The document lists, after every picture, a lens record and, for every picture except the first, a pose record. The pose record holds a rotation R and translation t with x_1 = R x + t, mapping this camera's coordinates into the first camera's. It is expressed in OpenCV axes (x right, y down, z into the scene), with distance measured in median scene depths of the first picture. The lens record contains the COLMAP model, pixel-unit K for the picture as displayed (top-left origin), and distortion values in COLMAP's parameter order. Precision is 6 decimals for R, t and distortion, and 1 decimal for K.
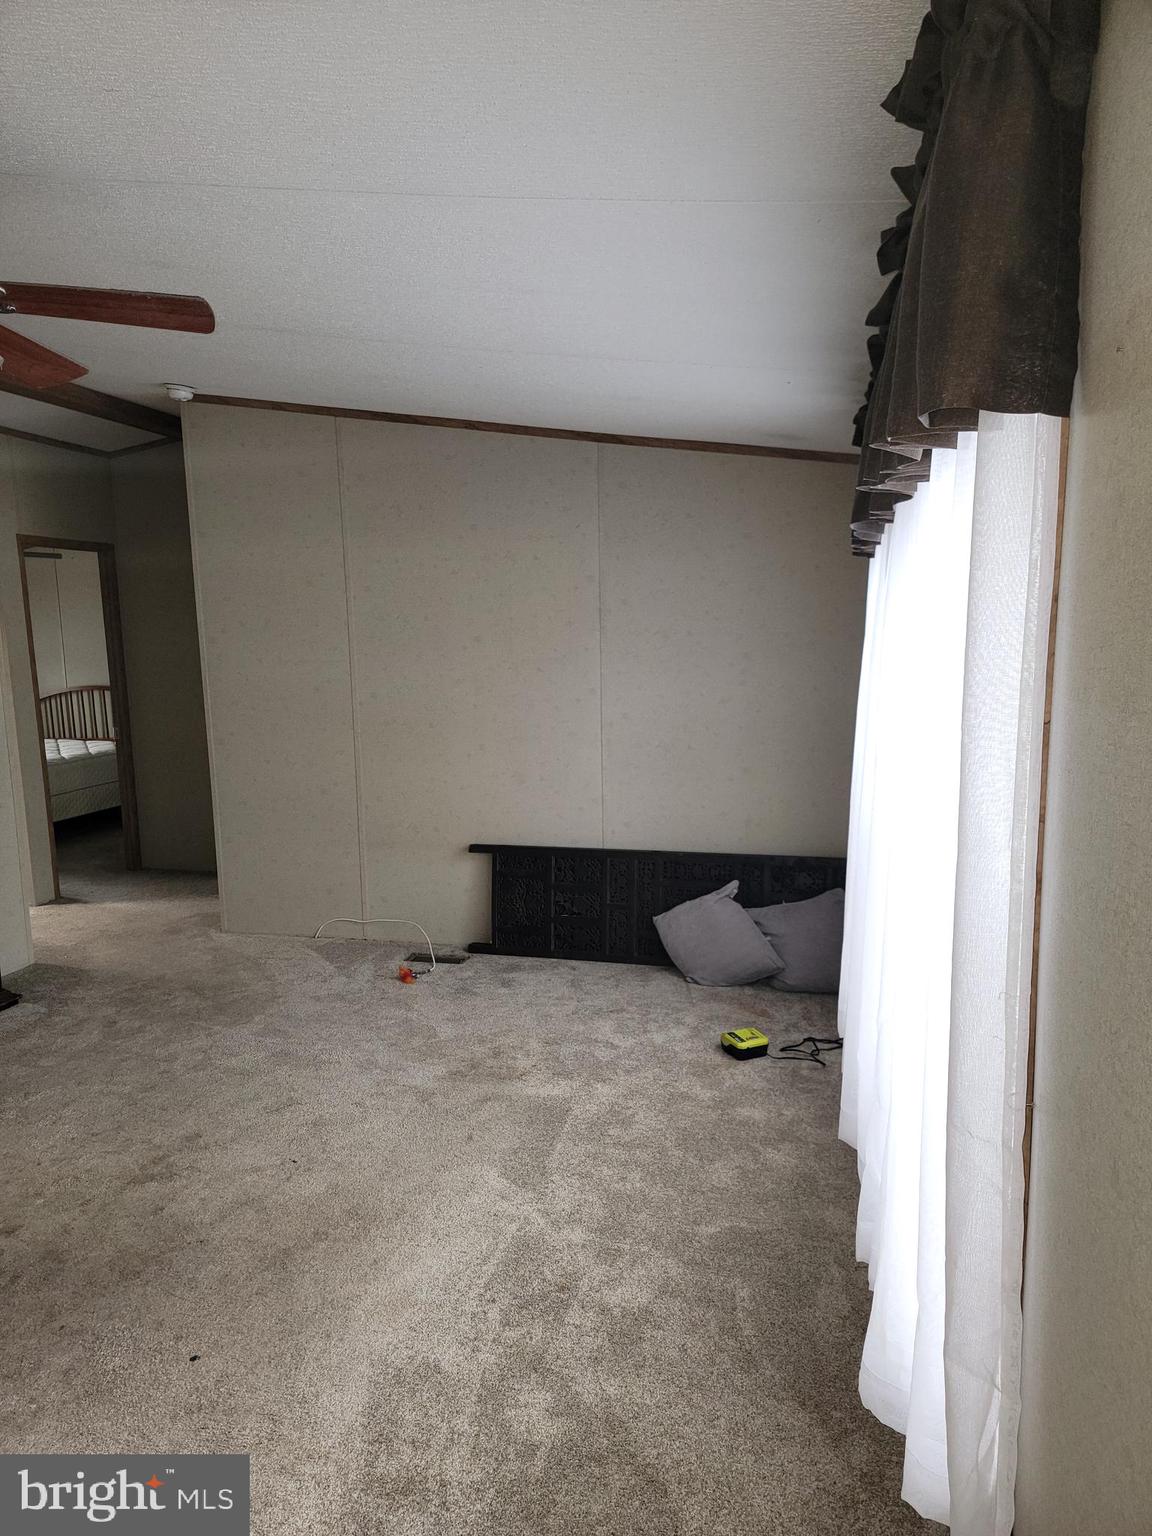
lens RADIAL K [[1056.5, 0, 577.2], [0, 1056.5, 778.9], [0, 0, 1]] dist [0.069407, -0.060497]
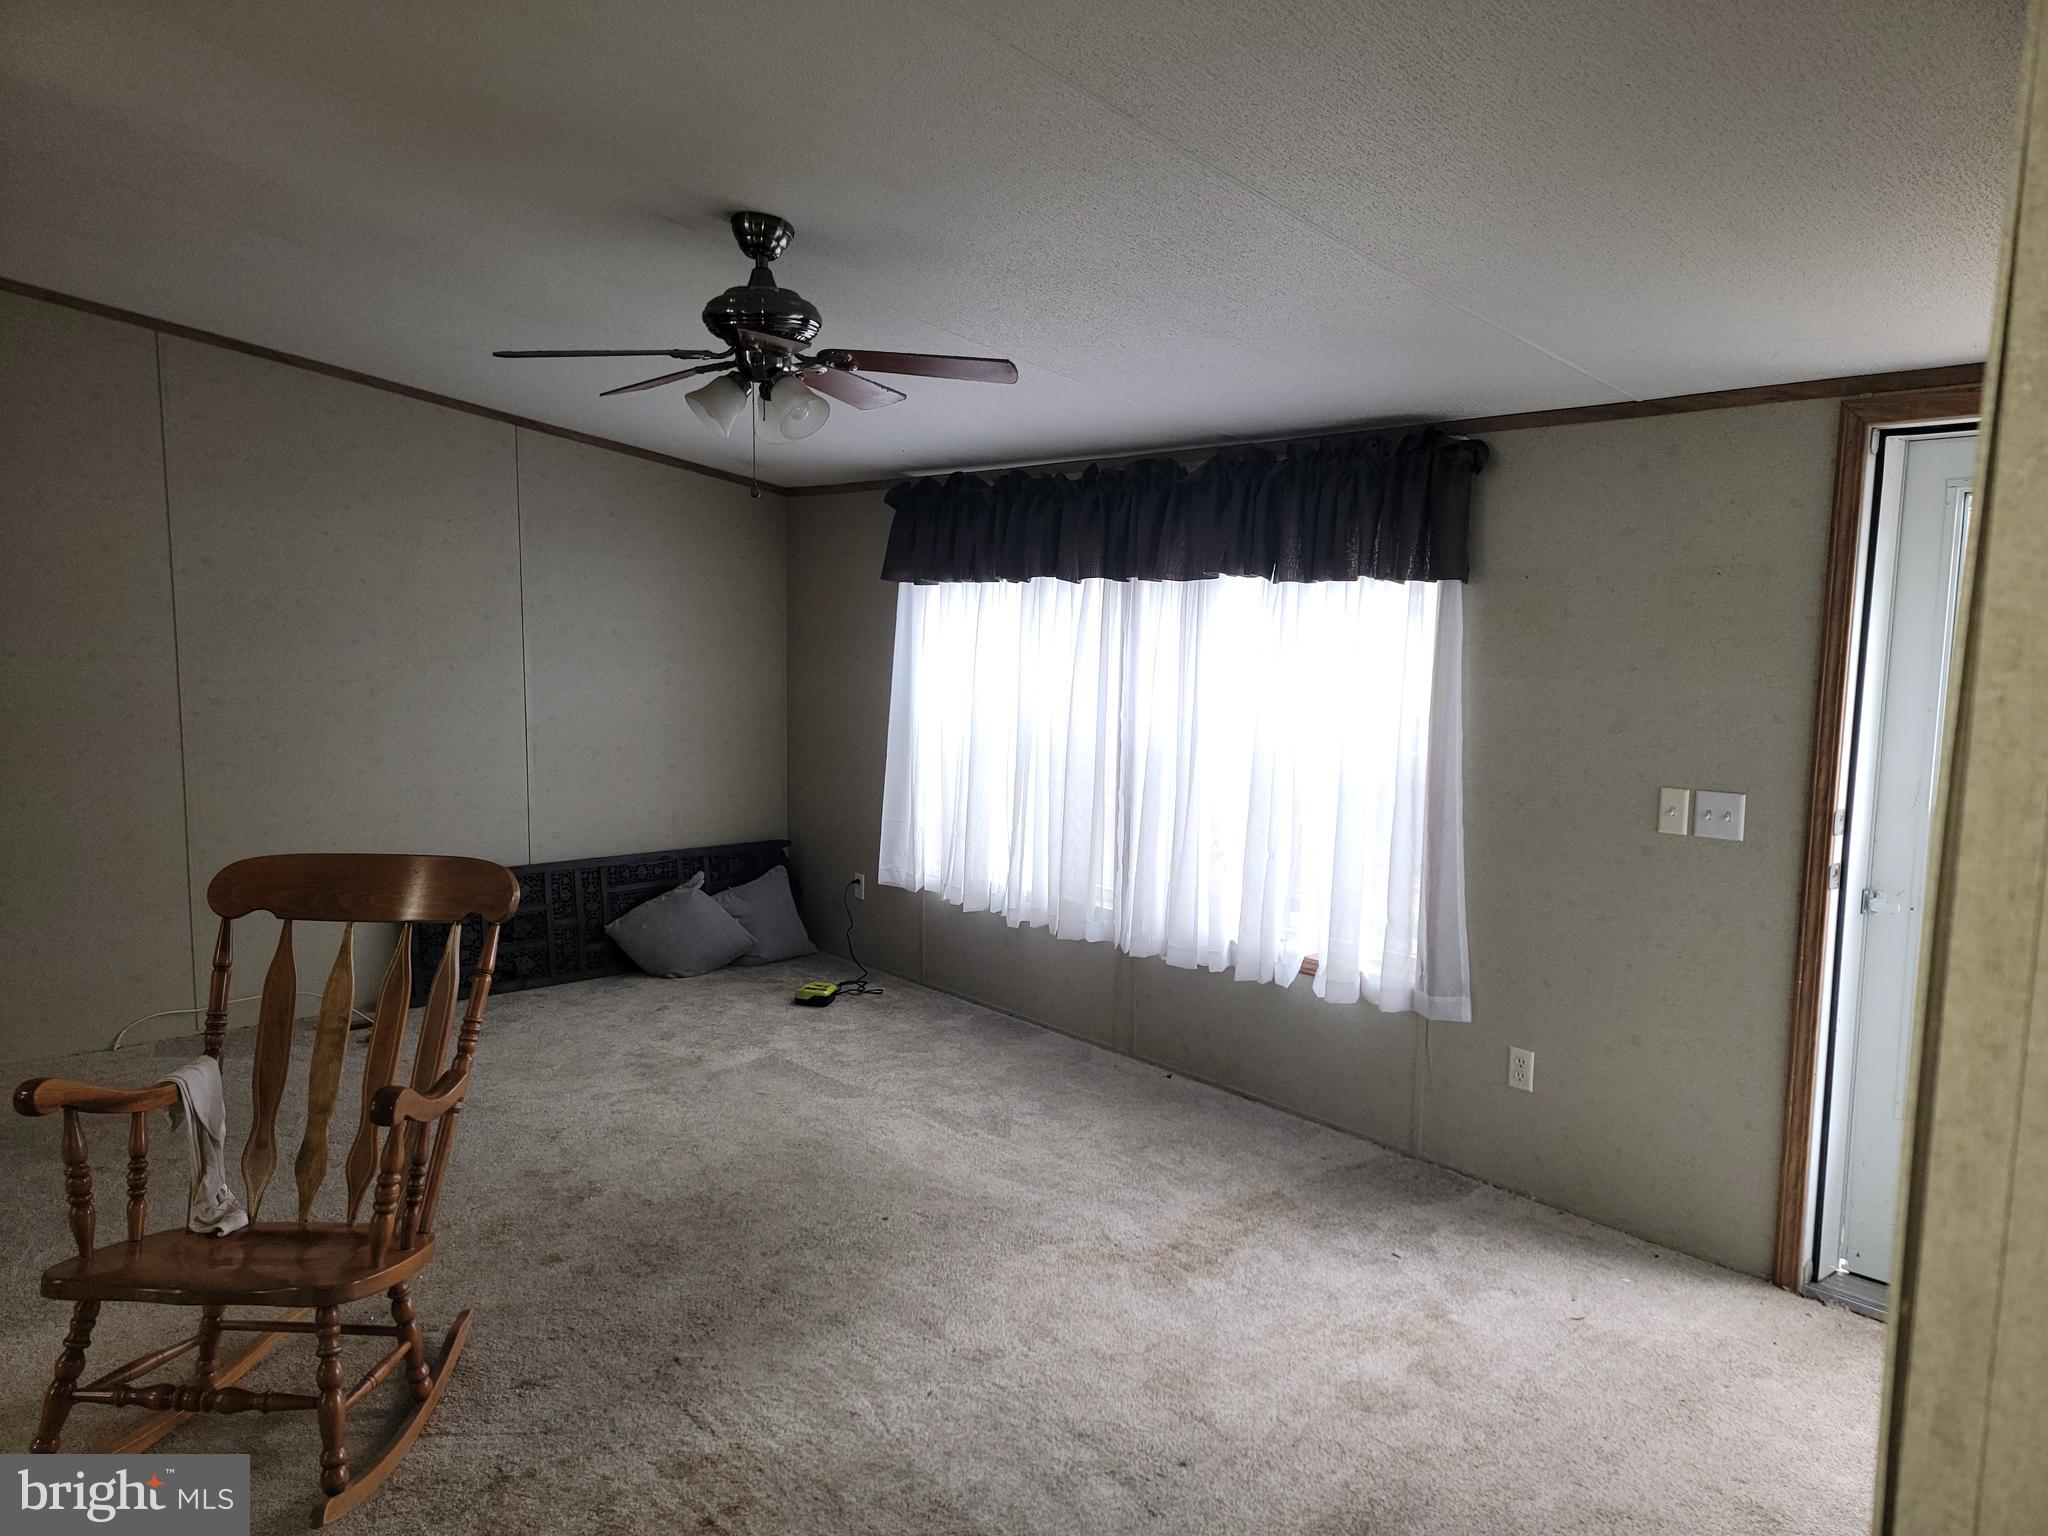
lens RADIAL K [[1408.6, 0, 1027.4], [0, 1408.6, 762.8], [0, 0, 1]] dist [0.069407, -0.060497]
pose [[0.547370, -0.051926, 0.835278, -0.814303], [0.085959, 0.996283, 0.005605, 0.009272], [-0.832465, 0.068732, 0.549799, -0.037066]]
